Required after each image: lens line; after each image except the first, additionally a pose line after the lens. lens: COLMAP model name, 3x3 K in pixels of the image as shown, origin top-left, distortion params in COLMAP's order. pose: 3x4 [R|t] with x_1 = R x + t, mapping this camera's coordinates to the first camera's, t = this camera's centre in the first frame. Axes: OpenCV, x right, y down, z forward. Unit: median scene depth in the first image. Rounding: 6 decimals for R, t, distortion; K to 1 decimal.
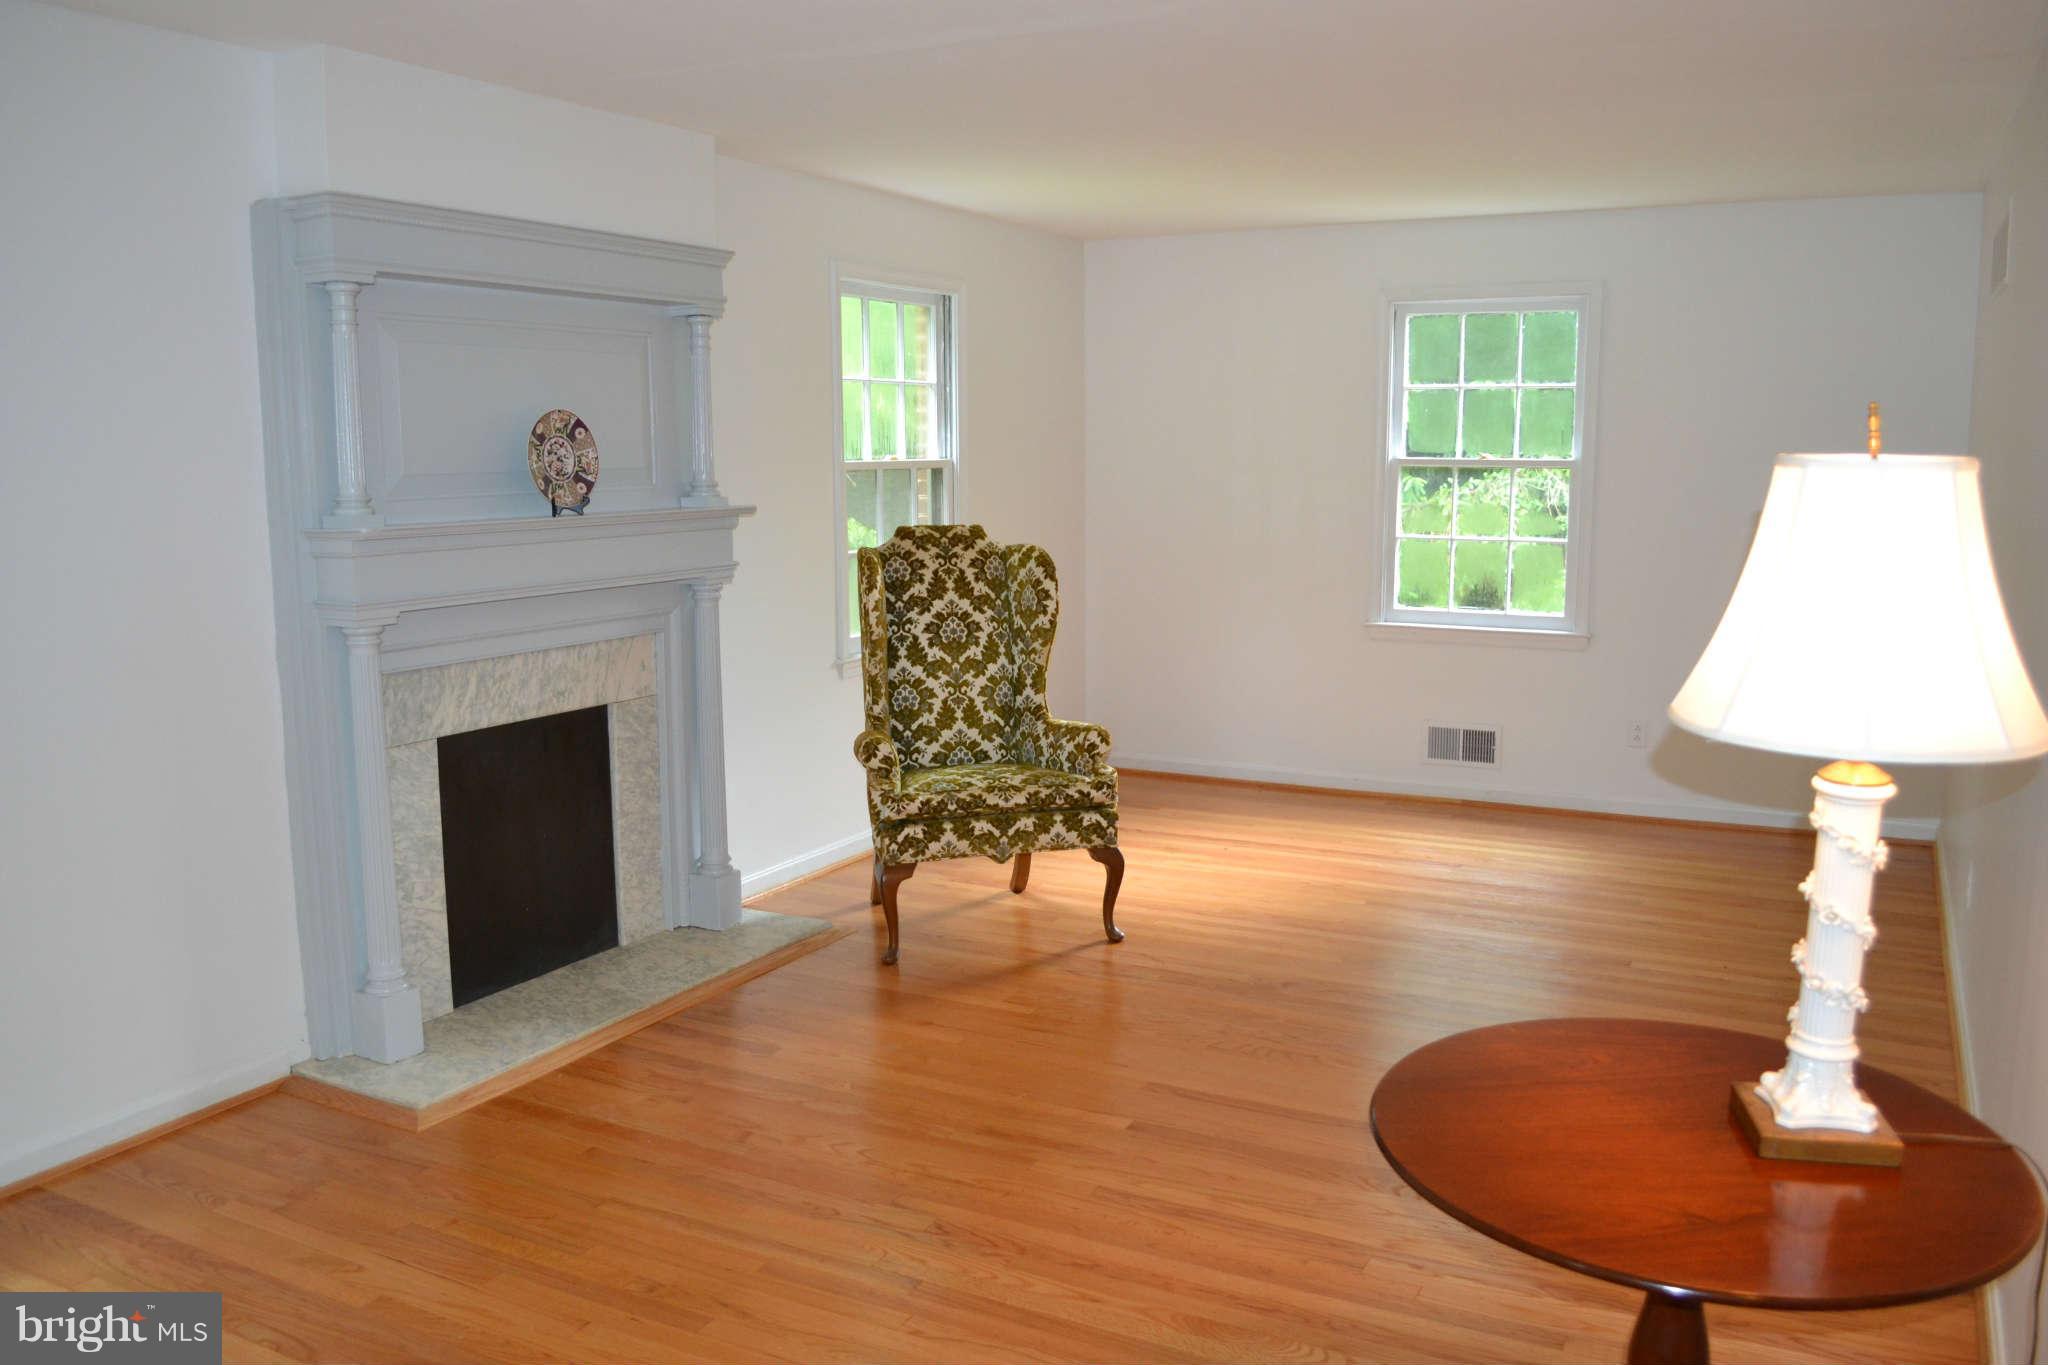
lens RADIAL K [[1648.5, 0, 1025.7], [0, 1648.5, 697.4], [0, 0, 1]] dist [-0.075540, 0.003426]
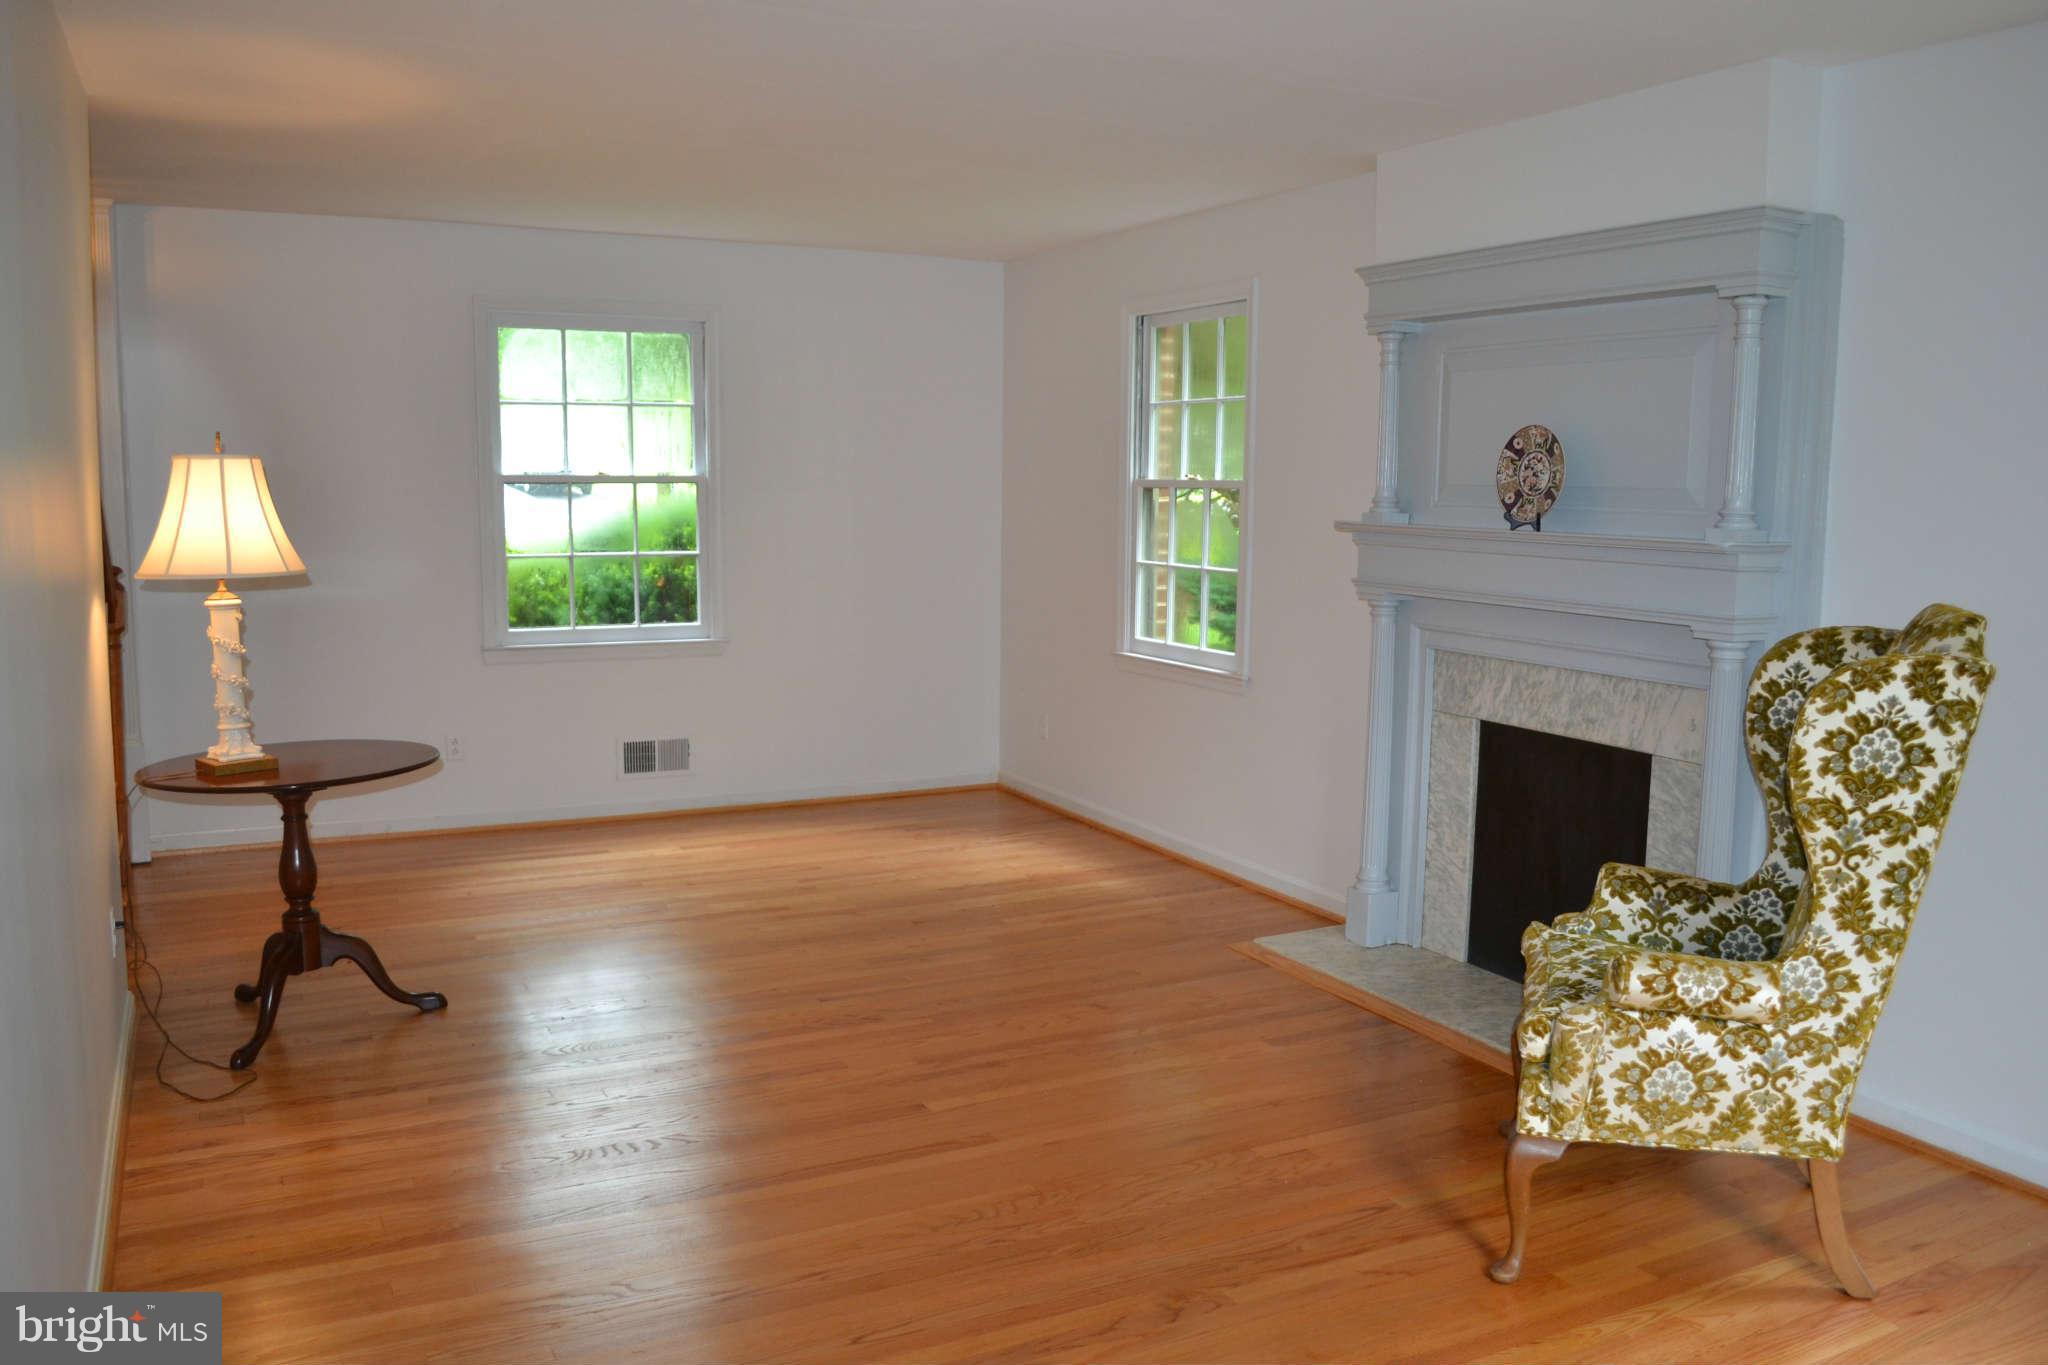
lens RADIAL K [[1648.5, 0, 1025.7], [0, 1648.5, 697.4], [0, 0, 1]] dist [-0.075540, 0.003426]
pose [[-0.579088, 0.109594, -0.807865, 0.712911], [-0.126959, 0.966712, 0.222148, -0.195965], [0.805319, 0.231209, -0.545897, 1.323994]]
